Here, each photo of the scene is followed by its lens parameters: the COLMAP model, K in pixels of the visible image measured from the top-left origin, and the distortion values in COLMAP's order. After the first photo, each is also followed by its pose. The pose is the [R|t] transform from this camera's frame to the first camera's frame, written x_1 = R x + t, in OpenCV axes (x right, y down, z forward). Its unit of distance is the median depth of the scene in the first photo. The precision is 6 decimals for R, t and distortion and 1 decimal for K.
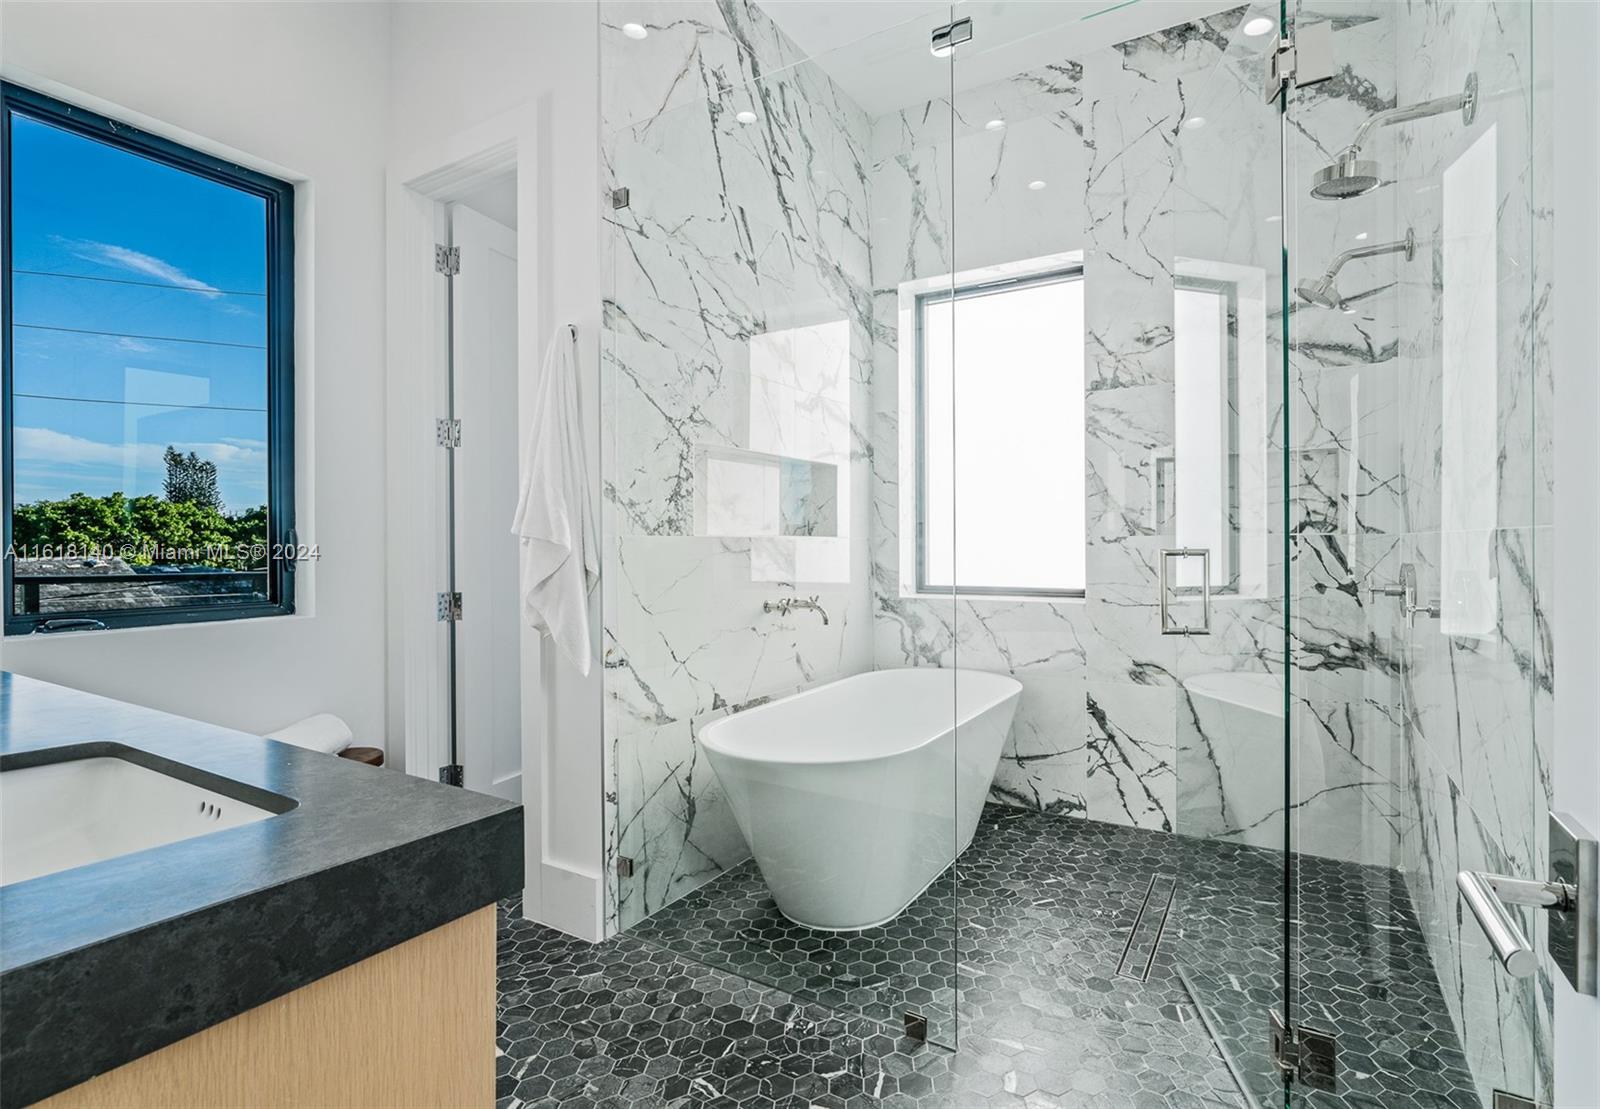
lens RADIAL K [[784.8, 0, 802.1], [0, 784.8, 549.9], [0, 0, 1]] dist [-0.005356, -0.000129]
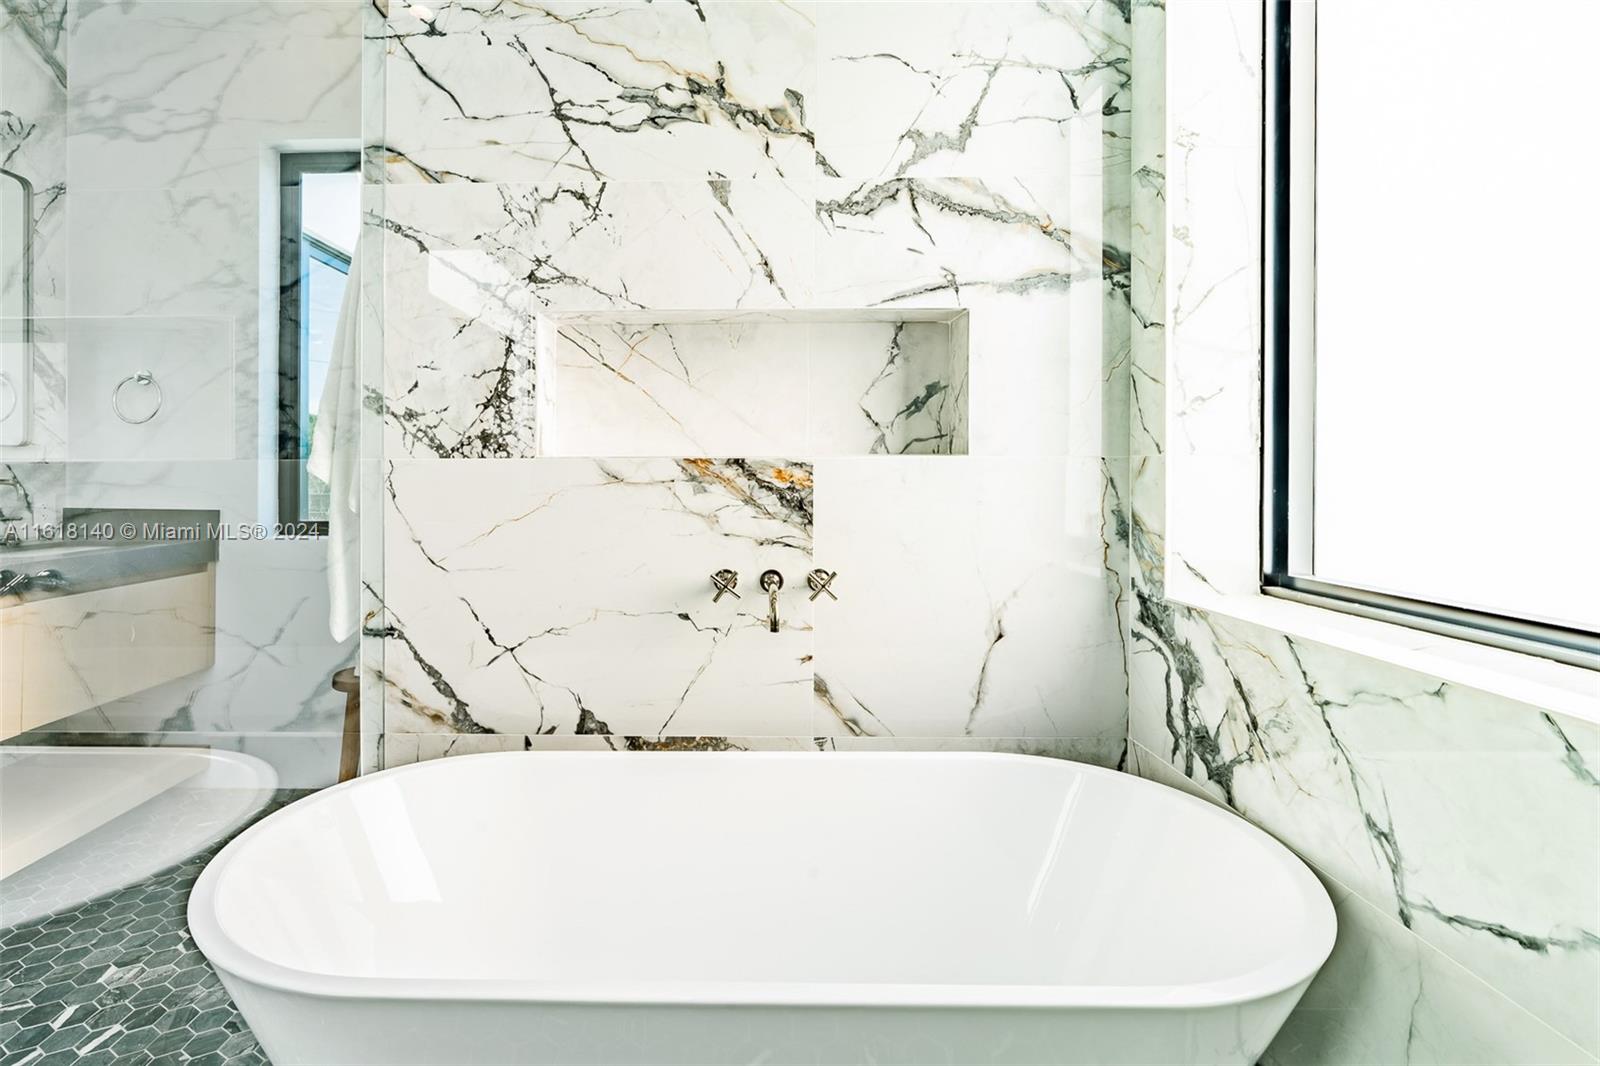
lens RADIAL K [[738.2, 0, 755.8], [0, 738.2, 481.1], [0, 0, 1]] dist [-0.011535, 0.002828]
pose [[0.506121, 0.007480, -0.862430, 0.471736], [-0.005986, 0.999969, 0.005160, -0.002846], [0.862442, 0.002551, 0.506150, 0.831156]]
